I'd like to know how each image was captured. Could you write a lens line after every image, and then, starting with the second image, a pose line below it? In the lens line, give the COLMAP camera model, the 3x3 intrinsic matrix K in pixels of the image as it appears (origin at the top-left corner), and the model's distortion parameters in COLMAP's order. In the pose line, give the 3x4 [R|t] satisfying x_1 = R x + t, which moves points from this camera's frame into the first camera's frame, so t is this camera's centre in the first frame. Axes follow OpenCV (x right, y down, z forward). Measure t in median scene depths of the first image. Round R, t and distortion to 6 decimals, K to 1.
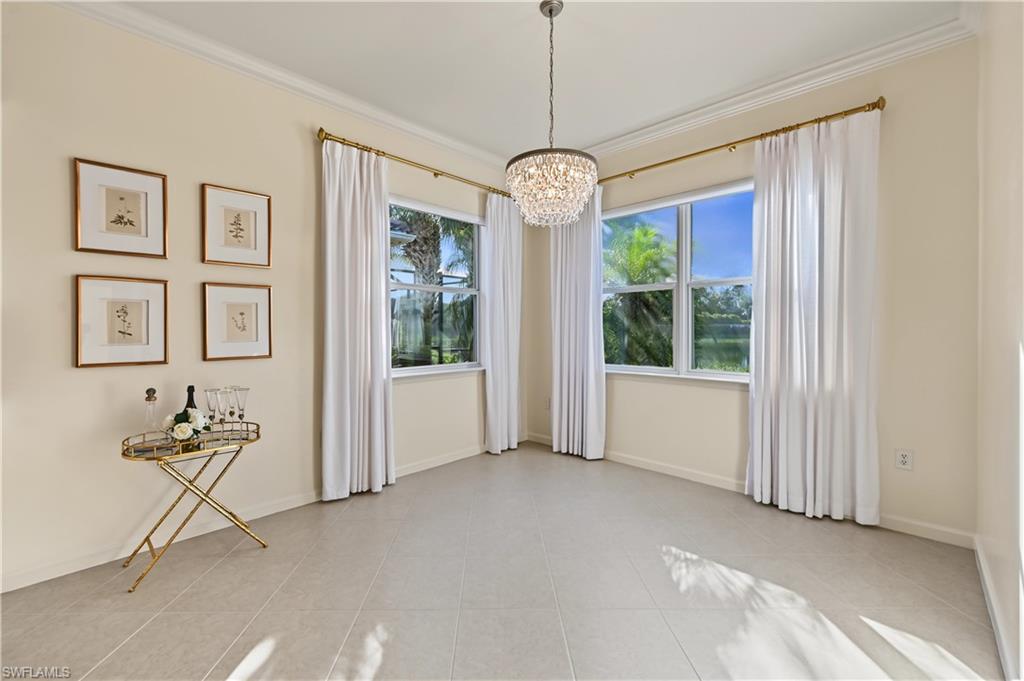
lens RADIAL K [[407.7, 0, 499.8], [0, 407.7, 331.4], [0, 0, 1]] dist [-0.000499, 0.000605]
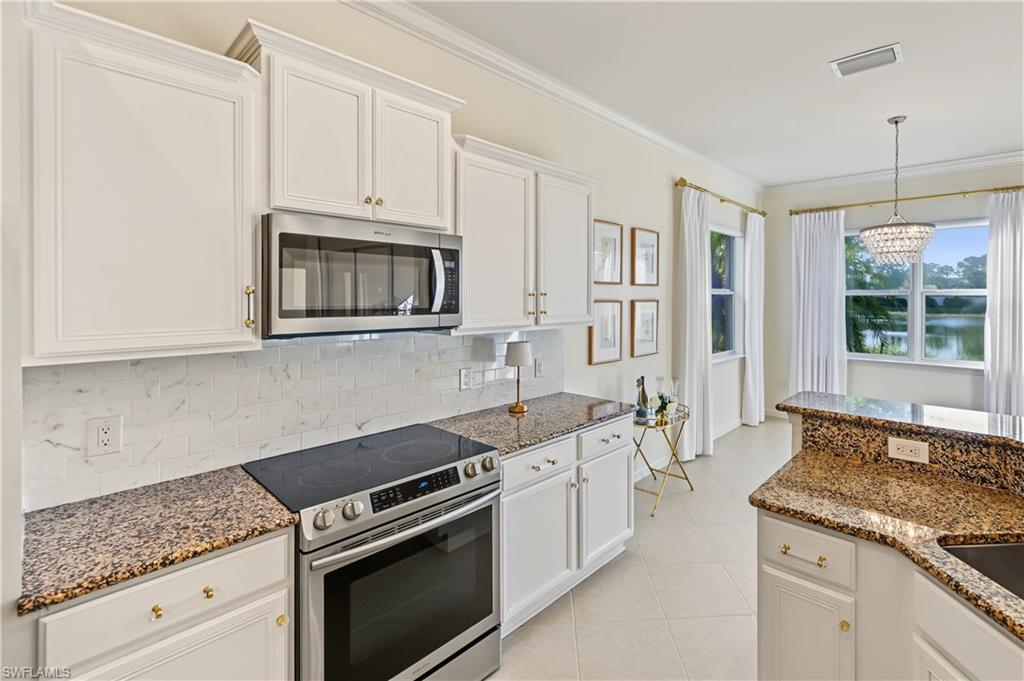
lens RADIAL K [[459.0, 0, 575.9], [0, 459.0, 299.3], [0, 0, 1]] dist [-0.001390, 0.000826]
pose [[0.997688, 0.004066, 0.067833, -0.877917], [-0.003930, 0.999990, -0.002136, -0.101525], [-0.067841, 0.001864, 0.997694, -0.453124]]
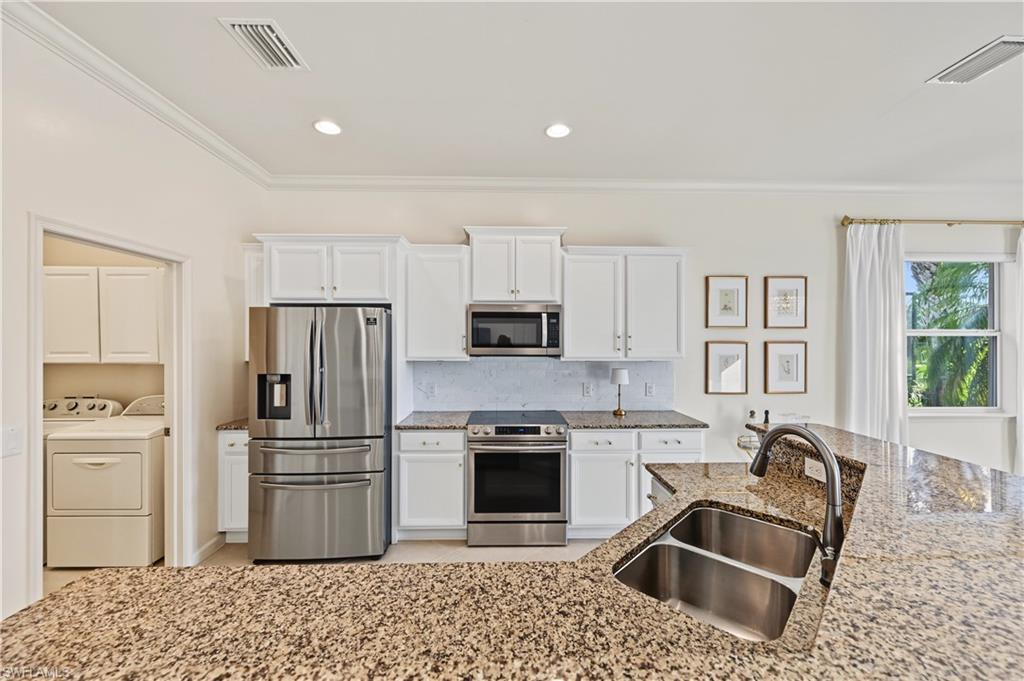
lens RADIAL K [[407.7, 0, 511.0], [0, 407.7, 340.3], [0, 0, 1]] dist [-0.000499, 0.000605]
pose [[0.724878, 0.005456, -0.688856, -0.316970], [-0.008660, 0.999962, -0.001193, -0.098599], [0.688823, 0.006831, 0.724897, -0.648425]]
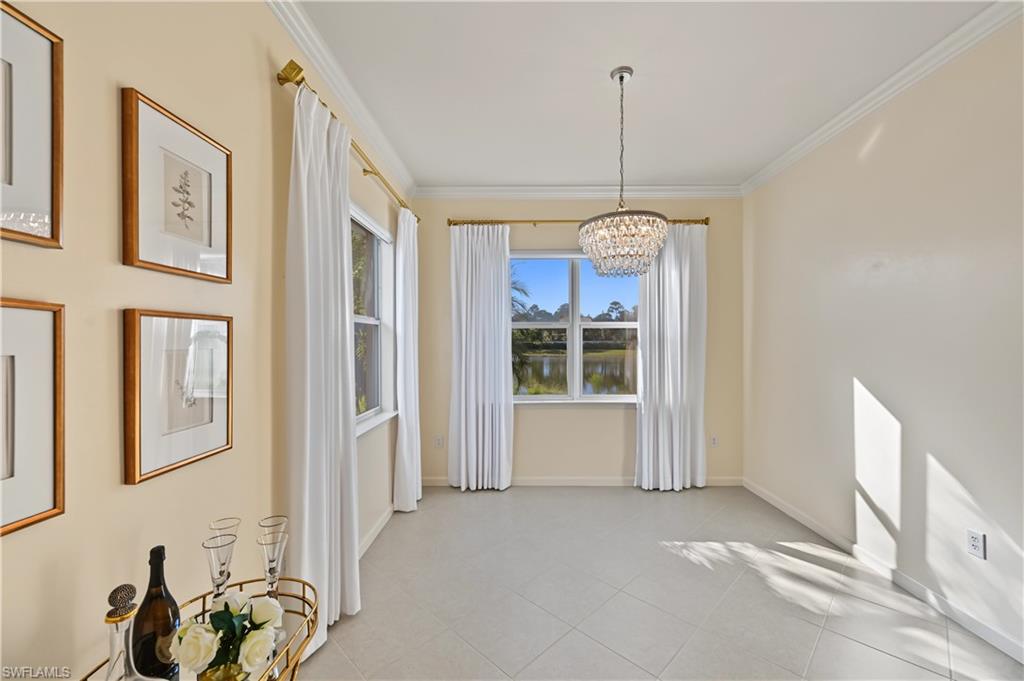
lens RADIAL K [[407.7, 0, 508.6], [0, 407.7, 346.3], [0, 0, 1]] dist [-0.000499, 0.000605]
pose [[0.718657, -0.005270, 0.695345, -0.633898], [0.003890, 0.999986, 0.003559, -0.067785], [-0.695354, 0.000147, 0.718668, 0.332114]]
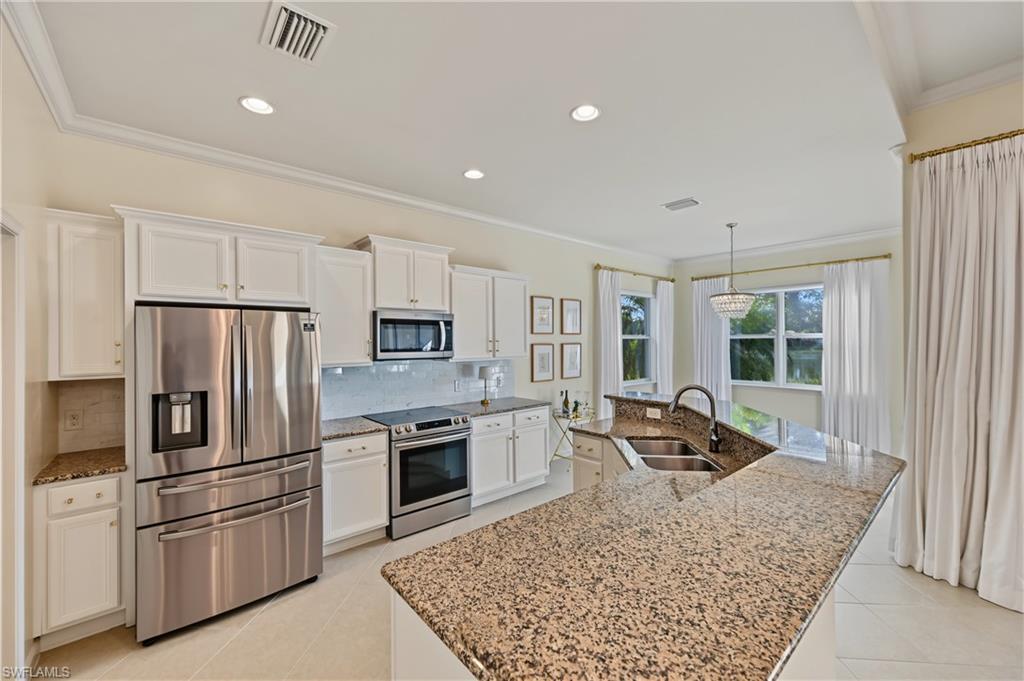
lens RADIAL K [[407.7, 0, 510.8], [0, 407.7, 339.8], [0, 0, 1]] dist [-0.000499, 0.000605]
pose [[0.996931, -0.004635, -0.078153, -0.713250], [0.003979, 0.999956, -0.008540, -0.104616], [0.078189, 0.008203, 0.996905, -1.052955]]
